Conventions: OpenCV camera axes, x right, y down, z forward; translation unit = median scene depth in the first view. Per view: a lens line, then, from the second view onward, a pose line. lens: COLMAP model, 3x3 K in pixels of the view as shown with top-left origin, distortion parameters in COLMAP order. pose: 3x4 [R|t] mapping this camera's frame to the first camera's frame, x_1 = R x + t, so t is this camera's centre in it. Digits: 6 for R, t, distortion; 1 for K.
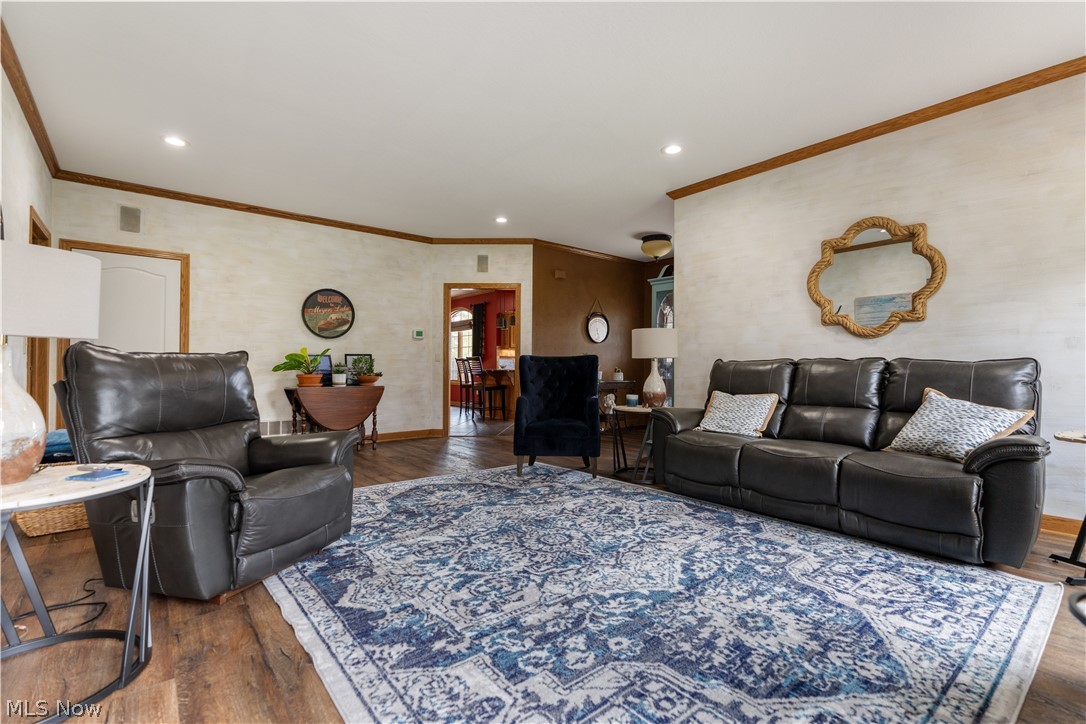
lens RADIAL K [[491.0, 0, 543.7], [0, 491.0, 363.1], [0, 0, 1]] dist [-0.007553, 0.002206]
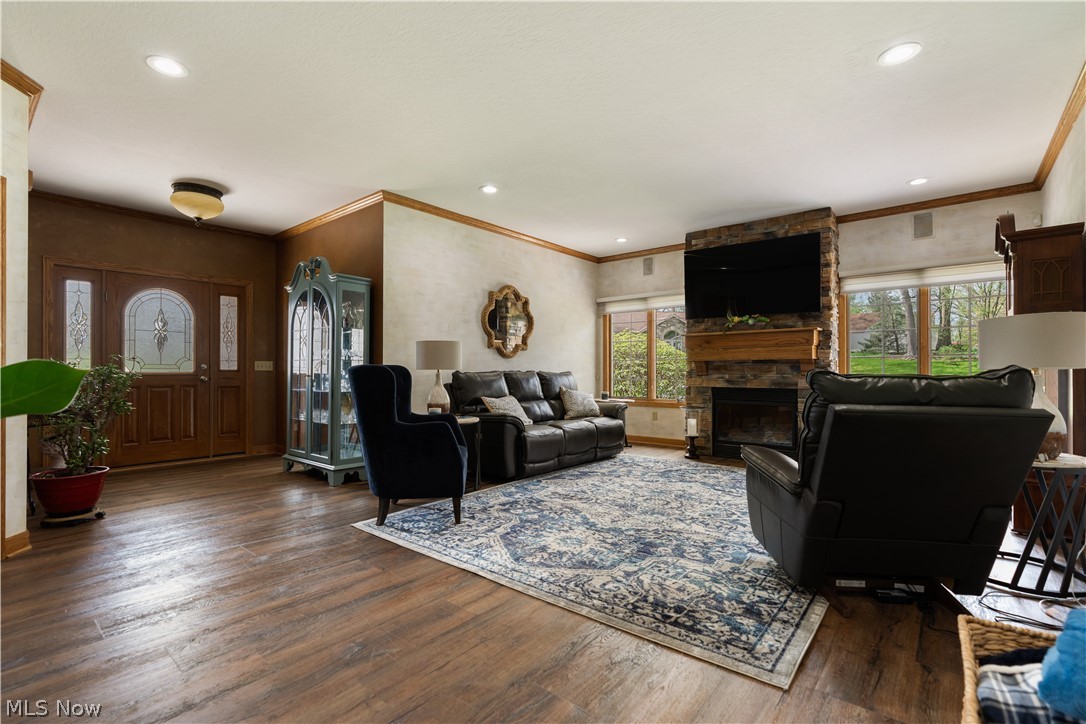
lens RADIAL K [[491.0, 0, 544.8], [0, 491.0, 368.8], [0, 0, 1]] dist [-0.007553, 0.002206]
pose [[-0.190184, 0.000399, 0.981748, -1.137279], [-0.008539, 0.999961, -0.002061, -0.016130], [-0.981711, -0.008775, -0.190173, 1.385287]]
